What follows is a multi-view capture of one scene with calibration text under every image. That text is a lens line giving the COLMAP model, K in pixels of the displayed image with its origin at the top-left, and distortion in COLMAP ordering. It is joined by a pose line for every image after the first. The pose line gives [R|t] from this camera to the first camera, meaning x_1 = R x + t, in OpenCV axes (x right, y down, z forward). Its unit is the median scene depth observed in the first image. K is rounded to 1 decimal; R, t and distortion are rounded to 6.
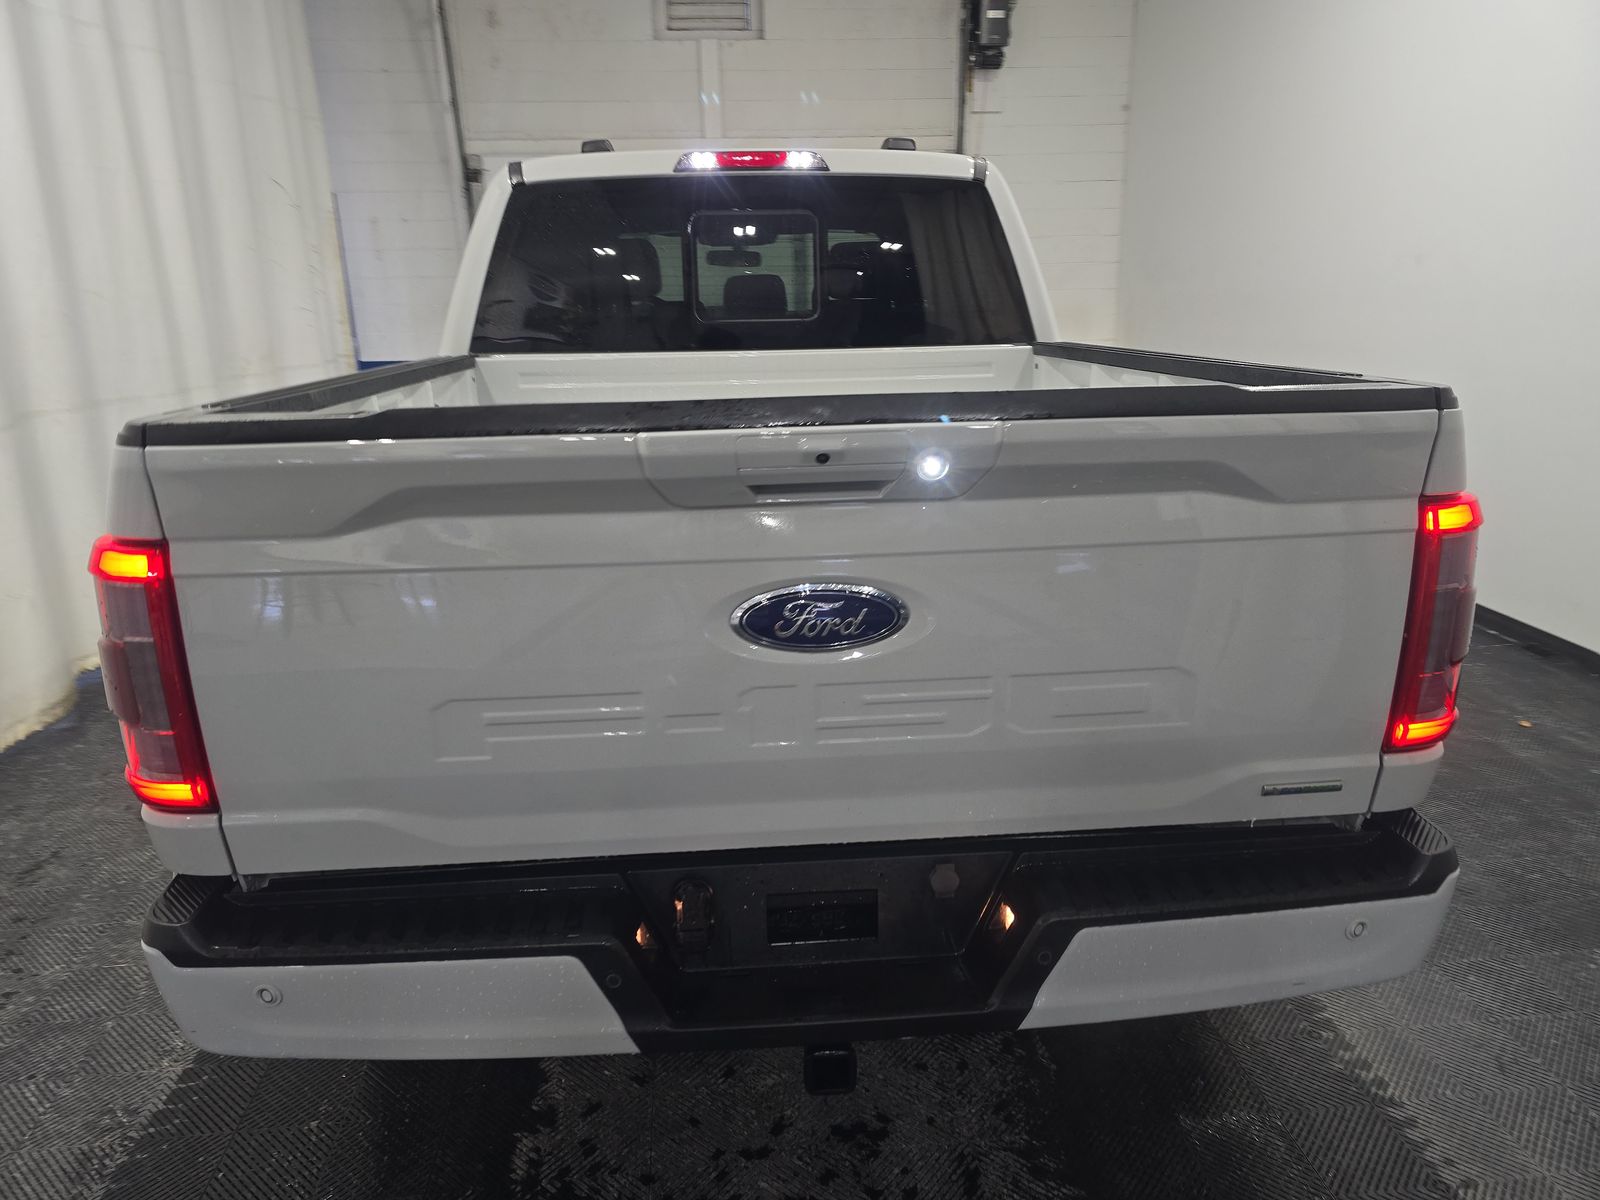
lens RADIAL K [[1061.5, 0, 800.0], [0, 1061.5, 600.0], [0, 0, 1]] dist [0.005707, 0.001106]
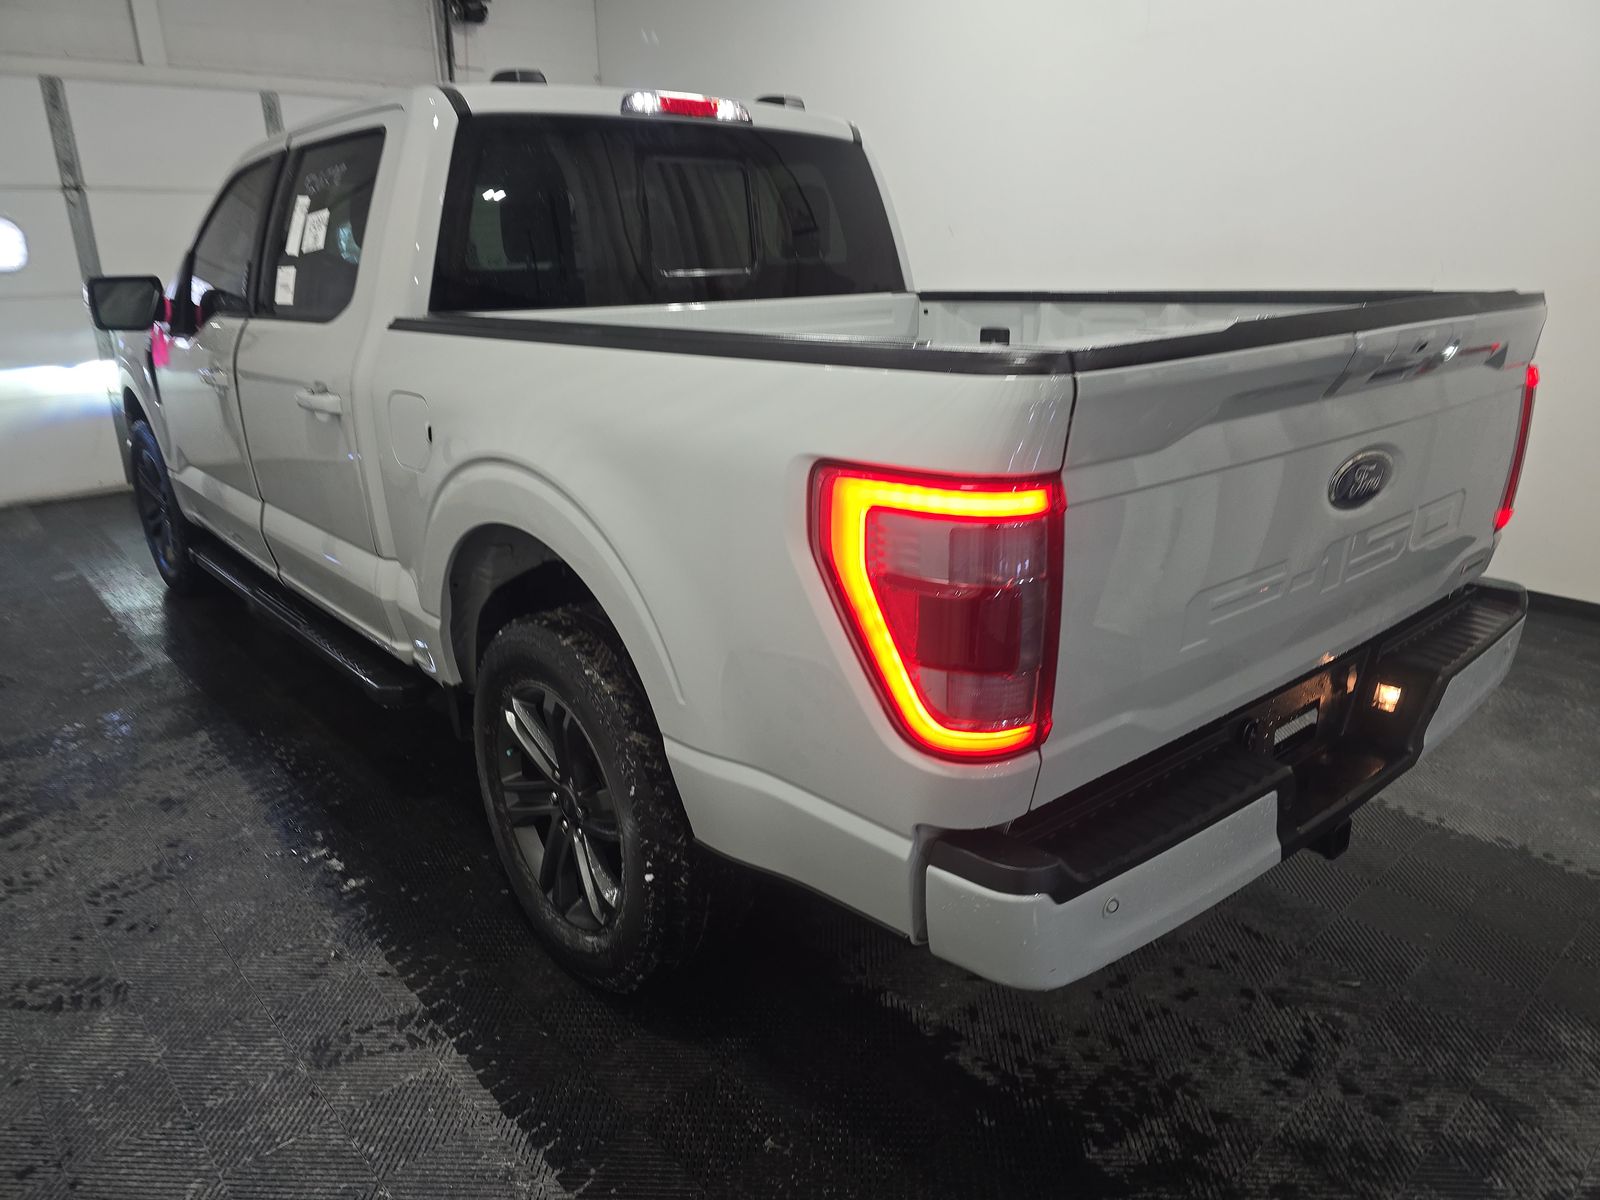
lens RADIAL K [[1067.4, 0, 800.0], [0, 1067.4, 600.0], [0, 0, 1]] dist [0.037311, -0.045730]
pose [[0.808089, -0.179273, 0.561118, -0.600435], [0.167318, 0.983185, 0.073158, -0.022288], [-0.564798, 0.034767, 0.824497, 0.141431]]
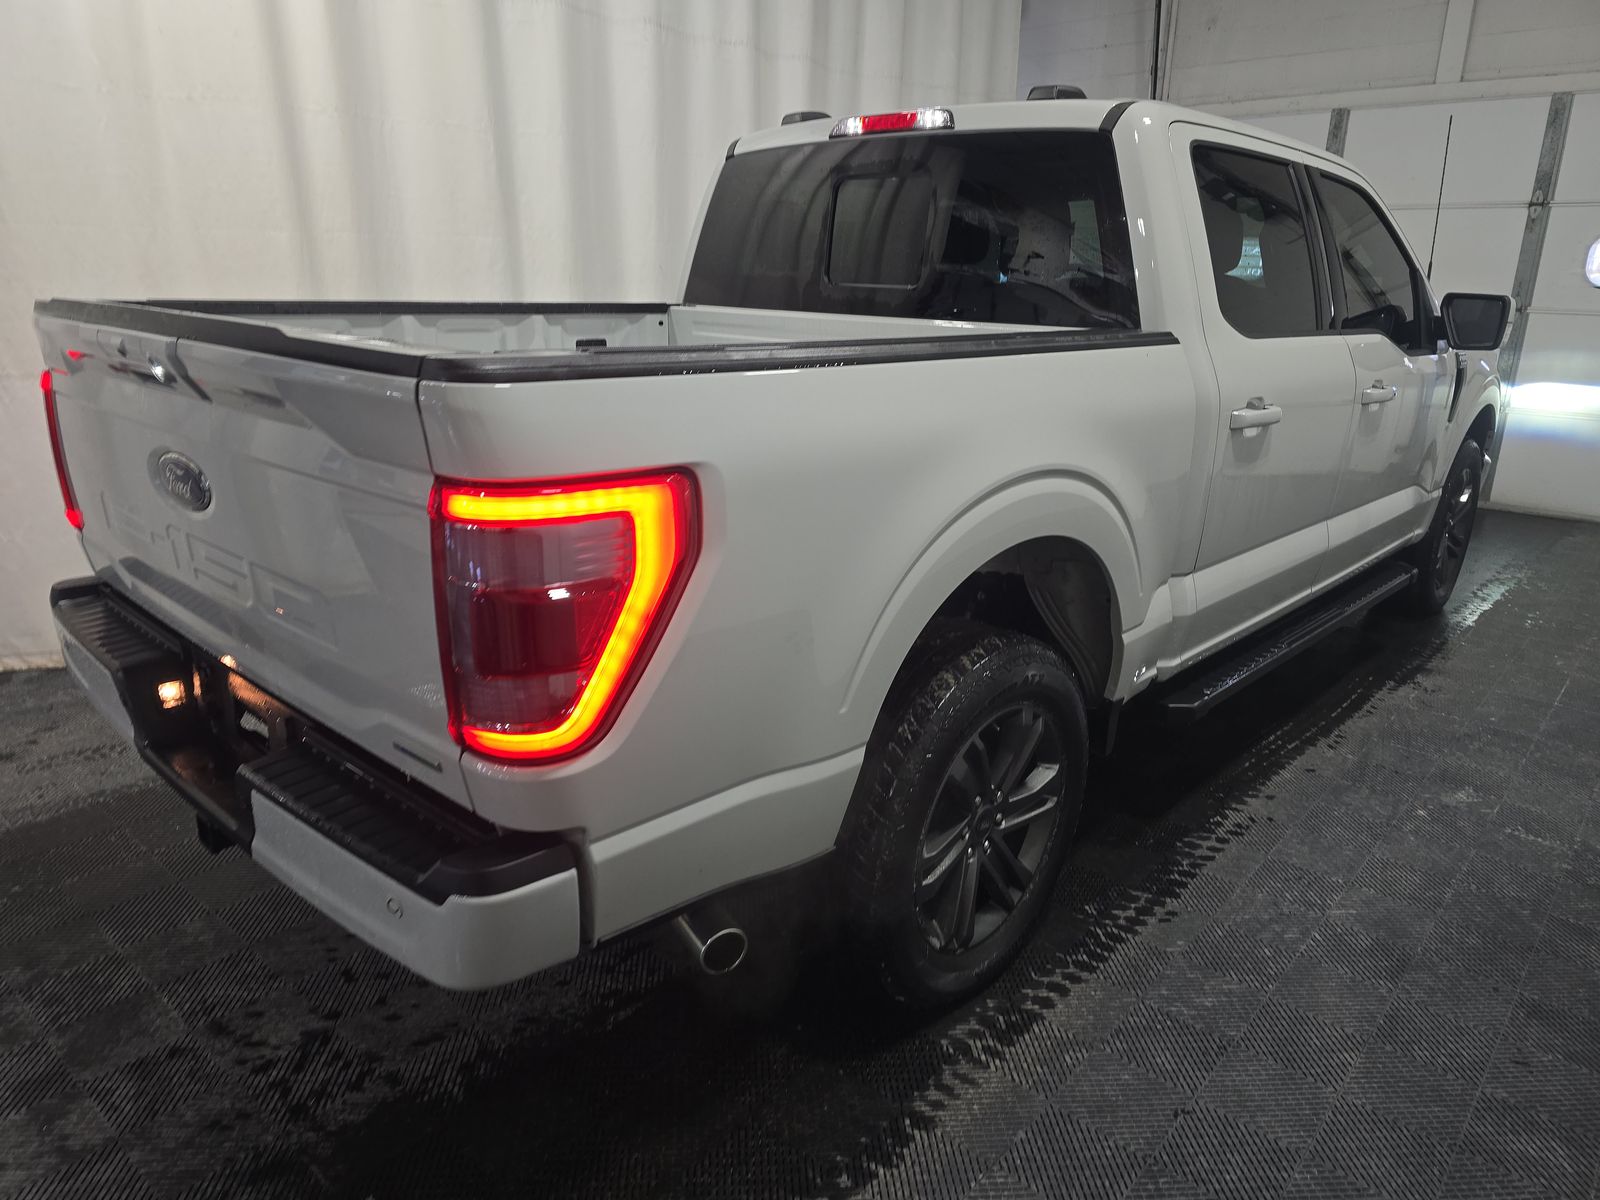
lens RADIAL K [[1077.0, 0, 840.1], [0, 1077.0, 608.4], [0, 0, 1]] dist [-0.004759, -0.004883]
pose [[0.695799, 0.245268, -0.675061, 0.709642], [-0.227465, 0.966757, 0.116796, -0.082912], [0.681266, 0.072286, 0.728458, 0.271561]]
